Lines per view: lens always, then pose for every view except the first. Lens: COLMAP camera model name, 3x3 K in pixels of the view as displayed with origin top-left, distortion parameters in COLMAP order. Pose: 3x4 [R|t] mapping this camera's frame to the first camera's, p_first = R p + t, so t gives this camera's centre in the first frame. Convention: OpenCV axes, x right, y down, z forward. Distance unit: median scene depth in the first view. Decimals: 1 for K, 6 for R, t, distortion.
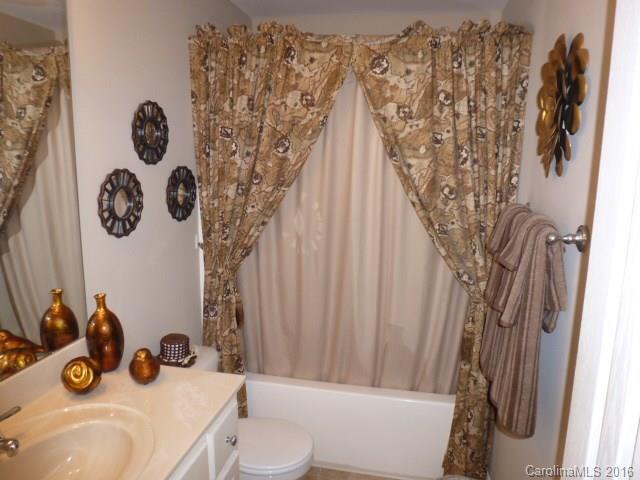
lens RADIAL K [[460.6, 0, 322.2], [0, 460.6, 243.0], [0, 0, 1]] dist [-0.051512, 0.013504]
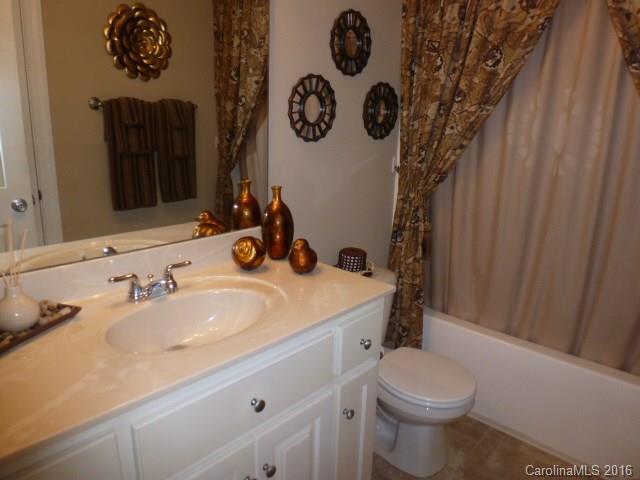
lens RADIAL K [[460.6, 0, 322.0], [0, 460.6, 235.0], [0, 0, 1]] dist [-0.051512, 0.013504]
pose [[0.864426, 0.139800, -0.482933, 0.097820], [-0.108114, 0.989779, 0.093003, 0.077930], [0.490998, -0.028182, 0.870705, 0.070422]]
